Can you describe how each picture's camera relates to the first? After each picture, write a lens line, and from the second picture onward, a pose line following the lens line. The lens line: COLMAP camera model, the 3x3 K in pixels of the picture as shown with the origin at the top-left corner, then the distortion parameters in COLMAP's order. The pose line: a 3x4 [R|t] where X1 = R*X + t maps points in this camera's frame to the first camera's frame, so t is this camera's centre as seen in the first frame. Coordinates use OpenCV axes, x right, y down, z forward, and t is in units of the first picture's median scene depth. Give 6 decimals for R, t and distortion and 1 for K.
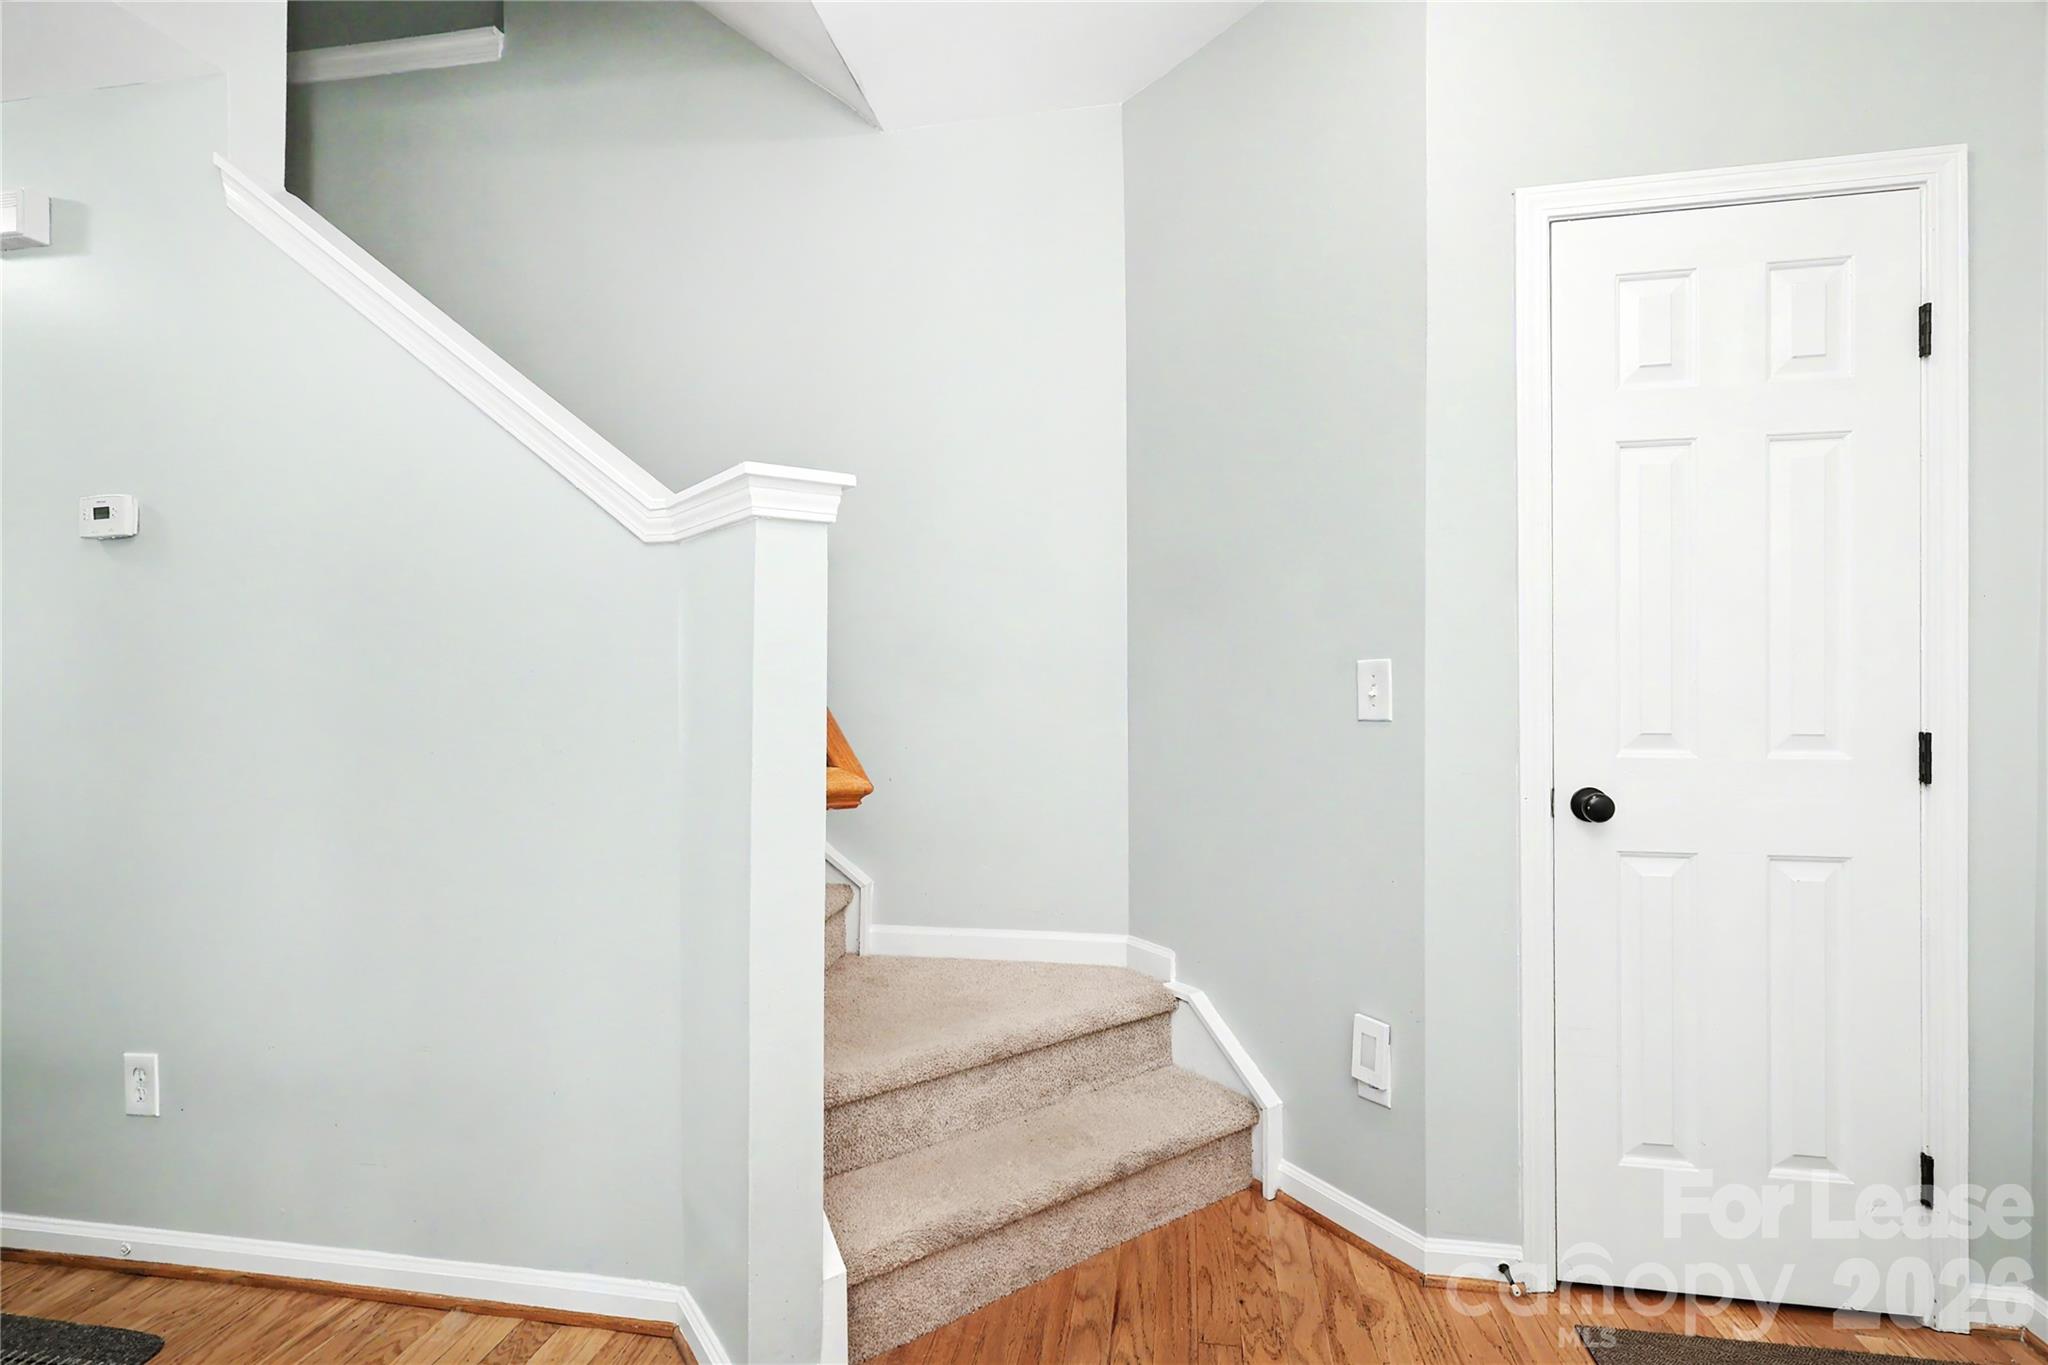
lens RADIAL K [[955.8, 0, 1024.6], [0, 955.8, 690.9], [0, 0, 1]] dist [-0.016354, 0.009219]
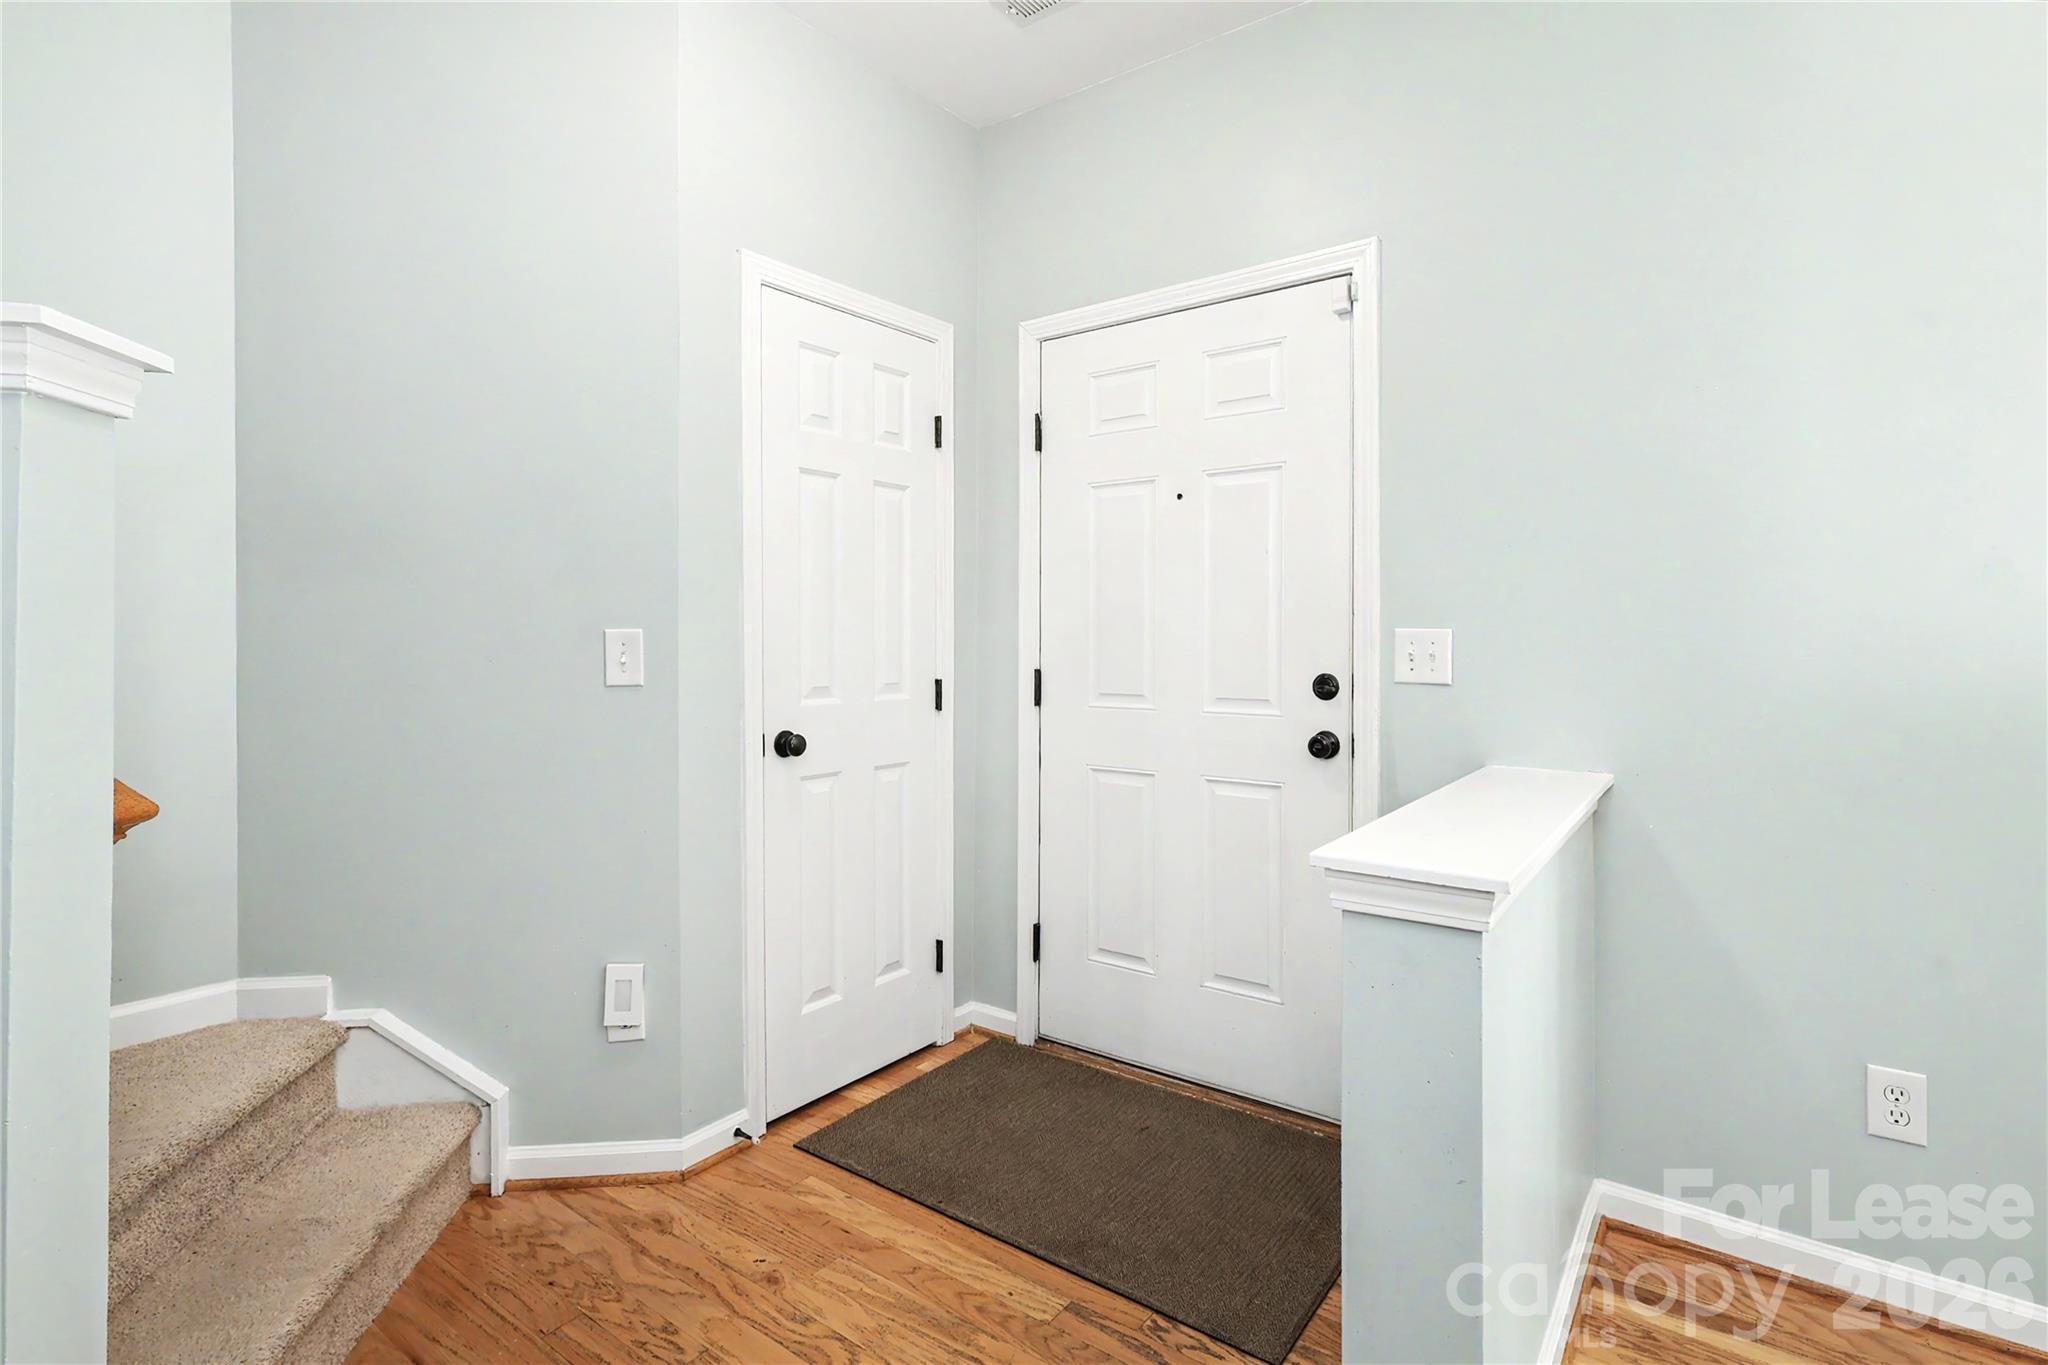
lens RADIAL K [[976.8, 0, 1022.7], [0, 976.8, 658.5], [0, 0, 1]] dist [-0.000100, -0.000361]
pose [[0.453002, -0.012608, 0.891420, -0.429334], [0.011549, 0.999899, 0.008273, -0.003771], [-0.891435, 0.006547, 0.453102, 0.104041]]
